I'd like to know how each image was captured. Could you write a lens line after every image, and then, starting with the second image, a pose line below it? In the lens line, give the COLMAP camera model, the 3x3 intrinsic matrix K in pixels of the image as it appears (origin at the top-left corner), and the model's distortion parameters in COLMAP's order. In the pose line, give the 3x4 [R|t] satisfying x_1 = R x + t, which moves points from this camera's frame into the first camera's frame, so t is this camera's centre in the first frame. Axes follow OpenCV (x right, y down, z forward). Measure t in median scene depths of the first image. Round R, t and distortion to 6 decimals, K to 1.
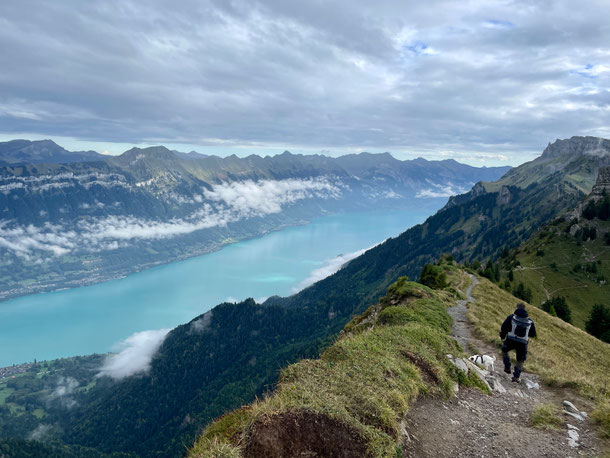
lens RADIAL K [[458.3, 0, 305.7], [0, 458.3, 227.2], [0, 0, 1]] dist [0.070807, -0.084111]
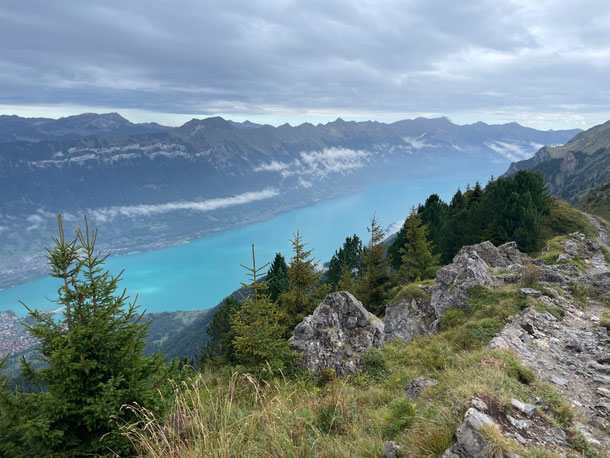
lens RADIAL K [[458.3, 0, 301.0], [0, 458.3, 222.5], [0, 0, 1]] dist [0.070807, -0.084111]
pose [[0.992598, 0.005261, -0.121334, -0.006308], [0.001887, 0.998272, 0.058724, 0.000533], [0.121434, -0.058518, 0.990873, -0.024071]]
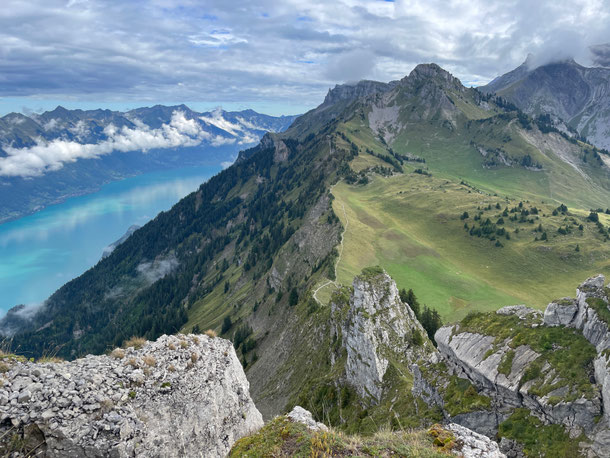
lens RADIAL K [[458.3, 0, 305.3], [0, 458.3, 226.5], [0, 0, 1]] dist [0.070807, -0.084111]
pose [[0.916129, -0.138682, 0.376132, 0.072315], [0.101192, 0.987872, 0.117764, -0.014339], [-0.387902, -0.069825, 0.919052, 0.107831]]
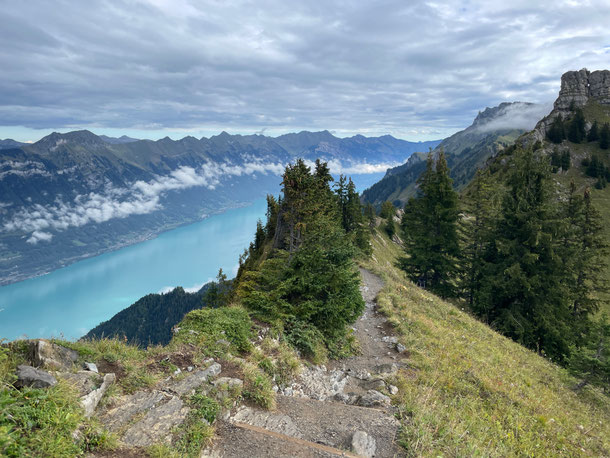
lens RADIAL K [[458.3, 0, 305.0], [0, 458.3, 217.7], [0, 0, 1]] dist [0.070807, -0.084111]
pose [[0.991600, -0.056569, 0.116313, 0.016732], [0.054229, 0.998259, 0.023188, 0.005706], [-0.117422, -0.016686, 0.992942, 0.038070]]
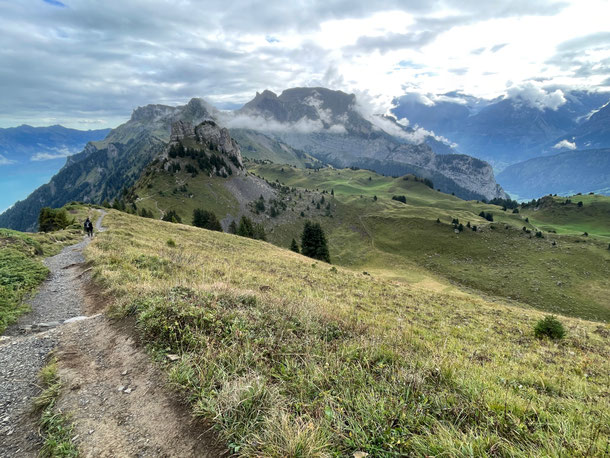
lens RADIAL K [[310.7, 0, 303.7], [0, 310.7, 230.3], [0, 0, 1]] dist [-0.011352, 0.001404]
pose [[0.581359, -0.303781, 0.754811, 0.001801], [0.154867, 0.952042, 0.263880, 0.000661], [-0.798773, -0.036514, 0.600523, 0.004049]]
